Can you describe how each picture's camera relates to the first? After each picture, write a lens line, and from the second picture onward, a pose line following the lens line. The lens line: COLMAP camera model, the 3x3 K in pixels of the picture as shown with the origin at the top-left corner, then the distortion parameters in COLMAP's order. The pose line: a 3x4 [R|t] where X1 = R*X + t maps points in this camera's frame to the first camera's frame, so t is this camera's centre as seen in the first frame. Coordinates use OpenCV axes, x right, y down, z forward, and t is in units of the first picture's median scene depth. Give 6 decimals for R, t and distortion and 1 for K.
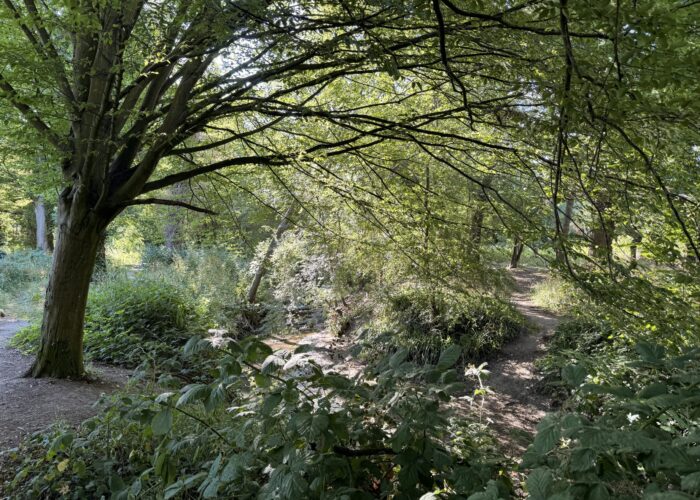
lens RADIAL K [[536.9, 0, 380.6], [0, 536.9, 273.8], [0, 0, 1]] dist [0.050364, -0.046481]
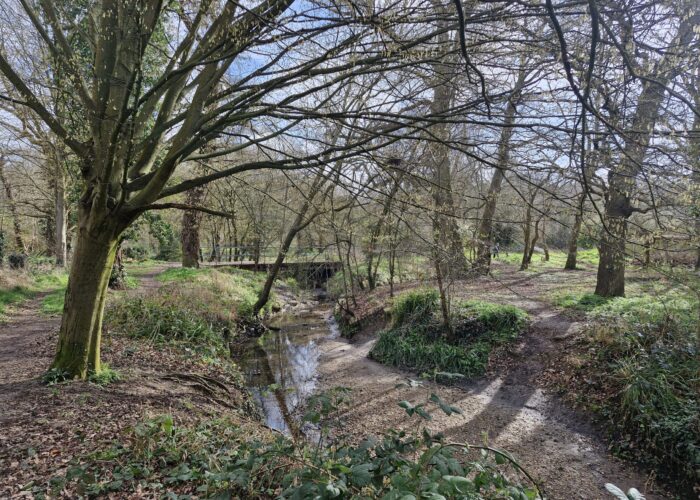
lens RADIAL K [[484.1, 0, 351.6], [0, 484.1, 248.4], [0, 0, 1]] dist [0.076513, -0.038729]
pose [[0.999357, -0.009357, -0.034614, -0.048616], [0.008108, 0.999316, -0.036072, -0.017482], [0.034928, 0.035768, 0.998750, 0.095958]]
